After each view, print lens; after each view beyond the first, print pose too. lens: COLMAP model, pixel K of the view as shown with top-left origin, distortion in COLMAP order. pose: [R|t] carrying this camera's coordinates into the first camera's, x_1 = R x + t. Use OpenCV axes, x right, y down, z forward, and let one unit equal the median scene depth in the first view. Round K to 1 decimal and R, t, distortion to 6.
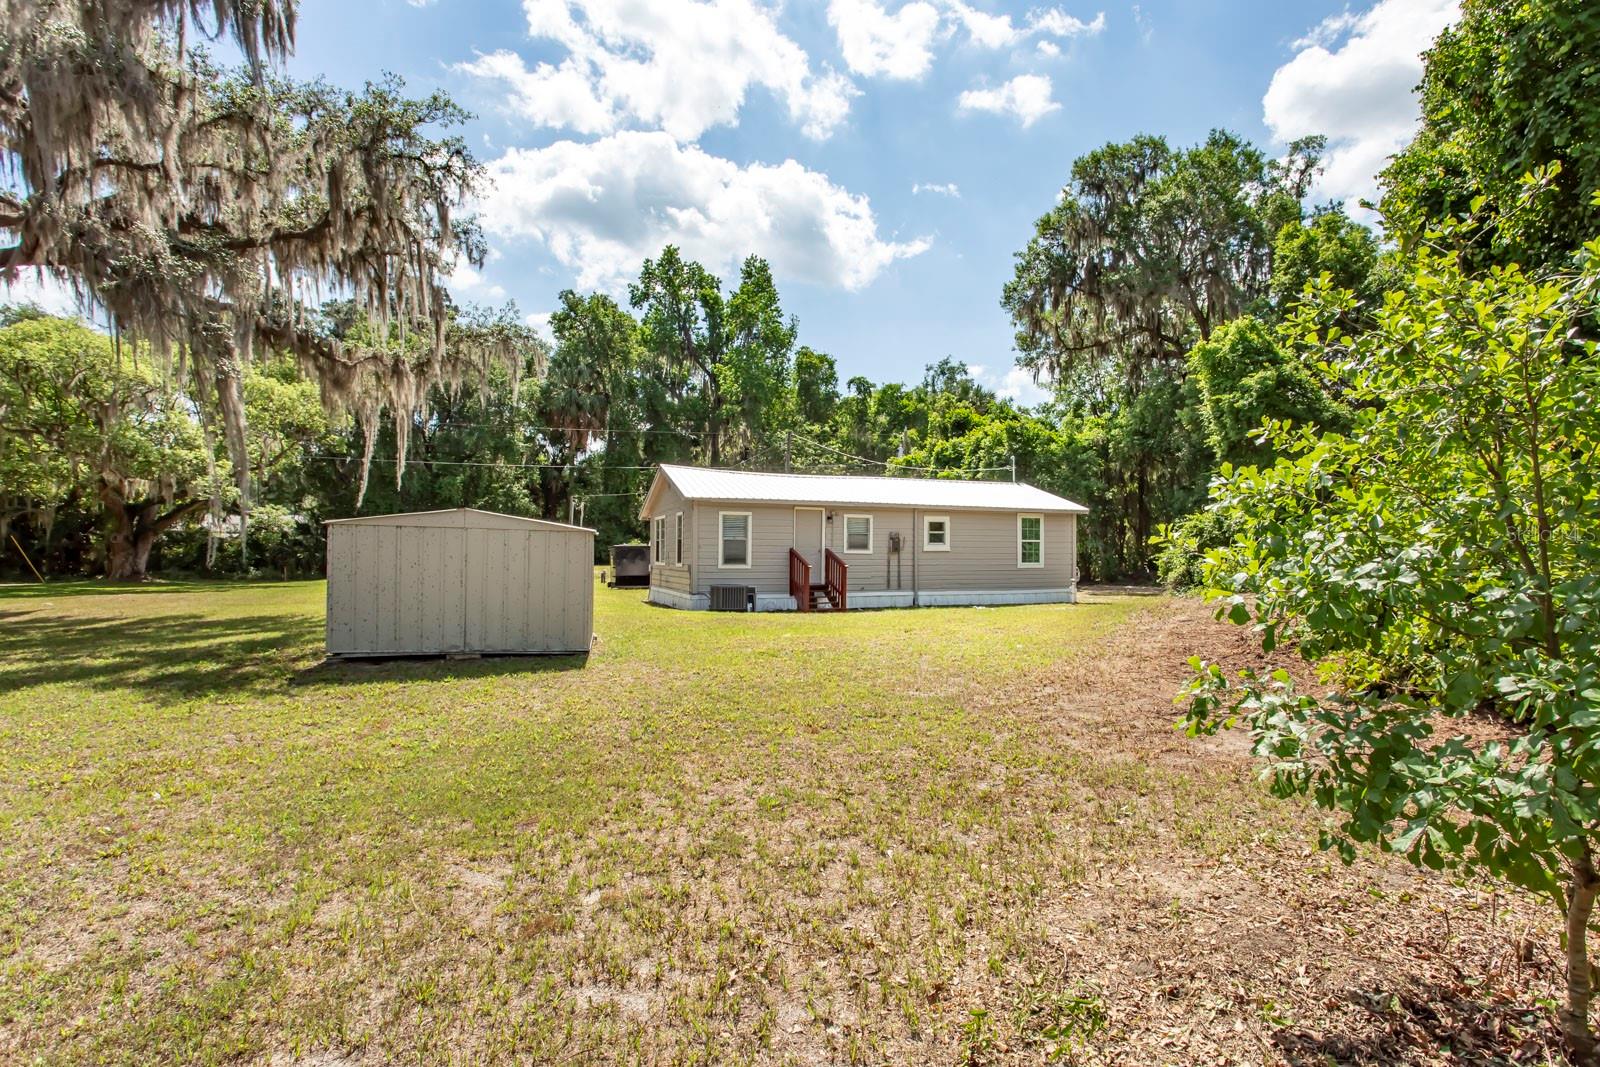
lens RADIAL K [[793.7, 0, 856.2], [0, 793.7, 551.1], [0, 0, 1]] dist [0.017275, 0.000222]
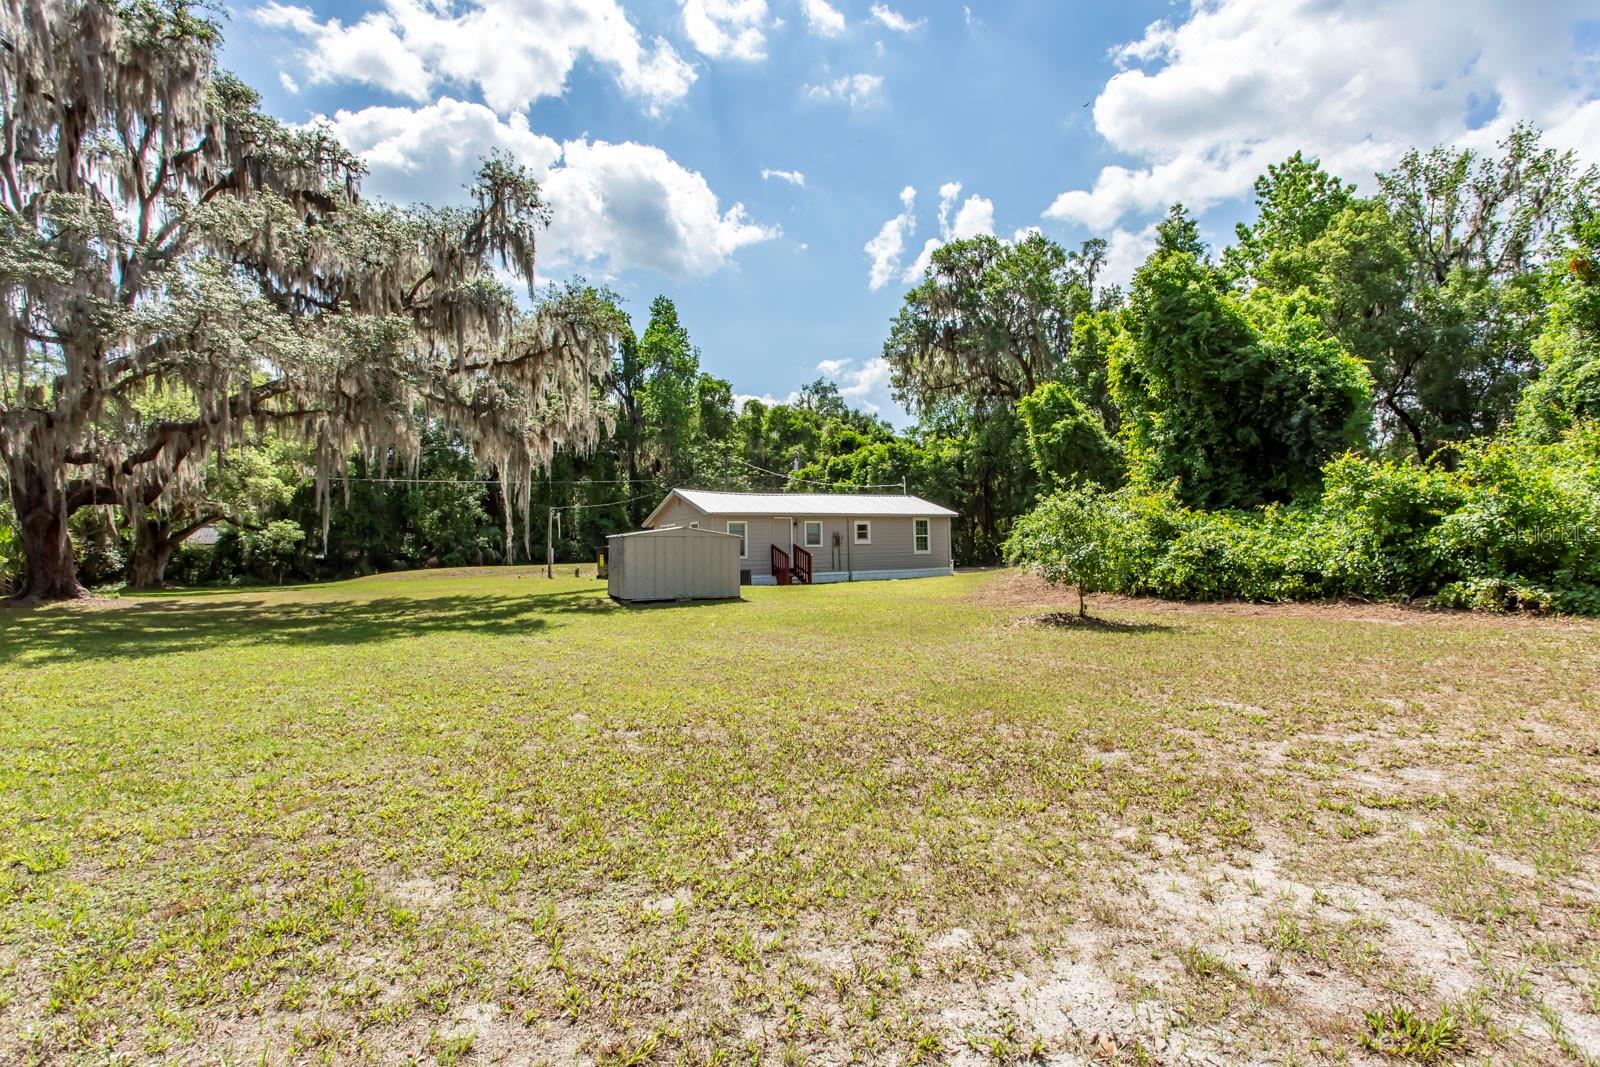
lens RADIAL K [[774.5, 0, 826.3], [0, 774.5, 539.9], [0, 0, 1]] dist [0.008429, 0.000039]
pose [[0.988933, -0.025473, 0.146160, -0.100251], [0.026893, 0.999608, -0.007752, 0.000900], [-0.145906, 0.011597, 0.989231, -0.241744]]
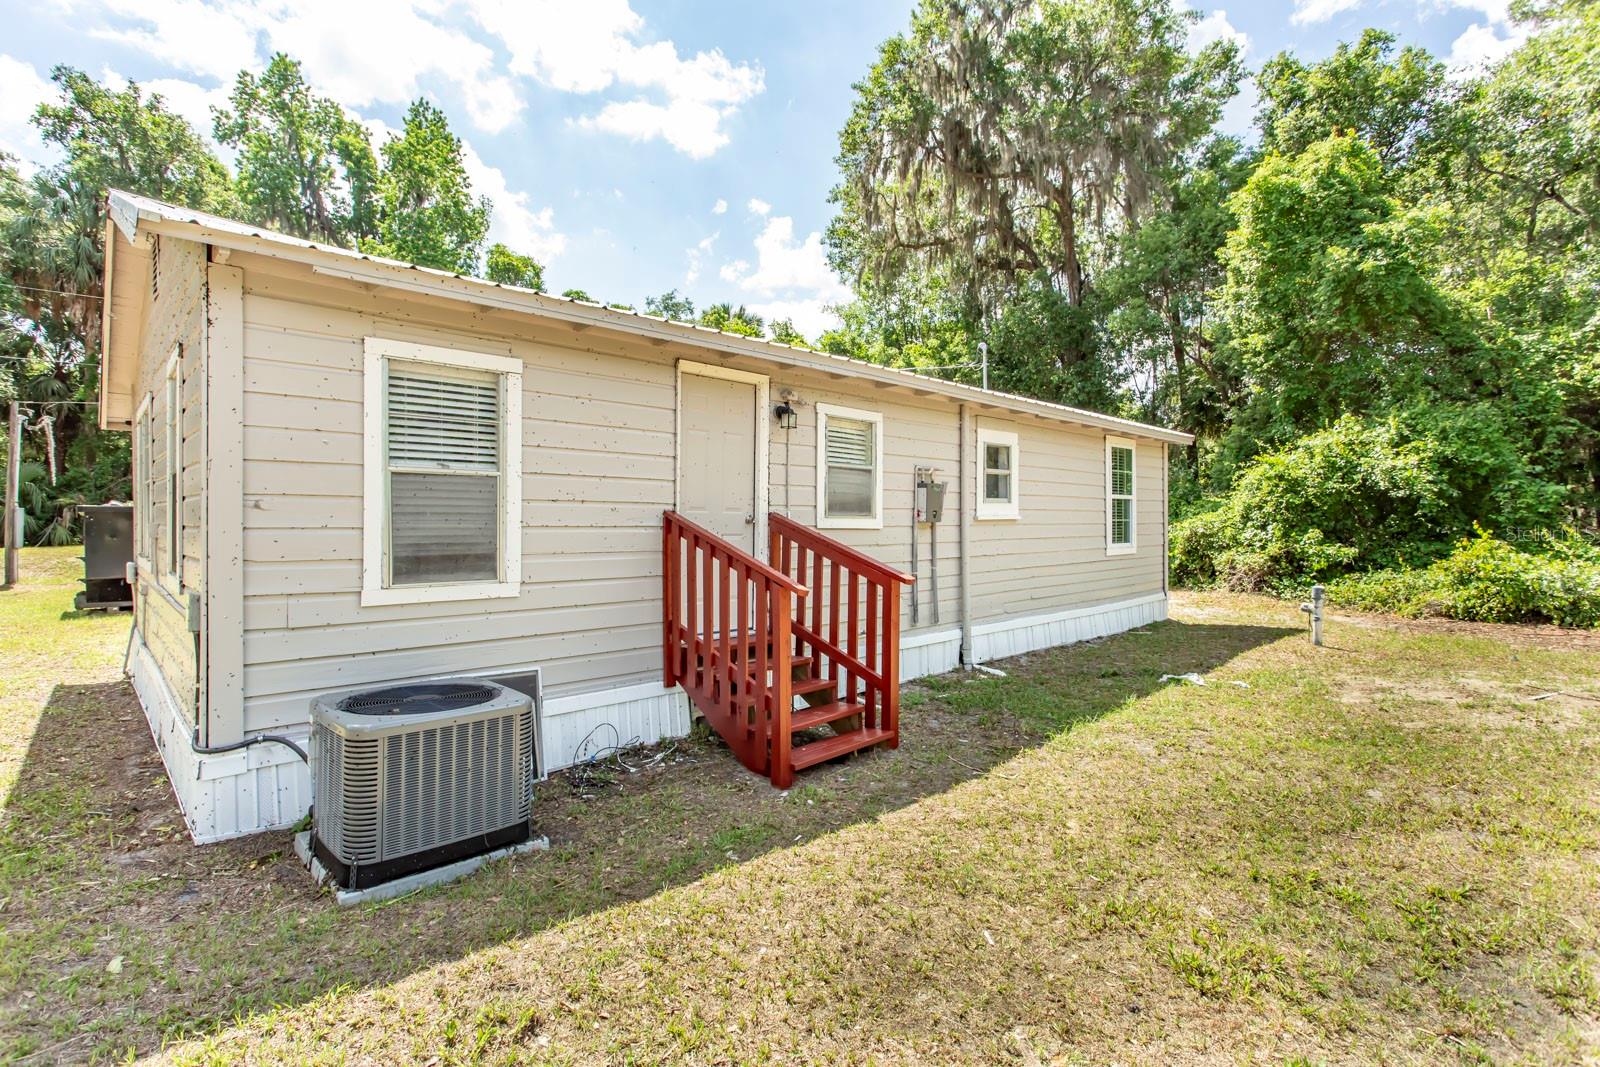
lens RADIAL K [[740.7, 0, 800.0], [0, 740.7, 533.5], [0, 0, 1]] dist [0.006872, 0.000088]
pose [[0.940279, -0.008719, 0.340293, -0.064488], [-0.000062, 0.999667, 0.025786, -0.001464], [-0.340404, -0.024267, 0.939966, 0.384360]]
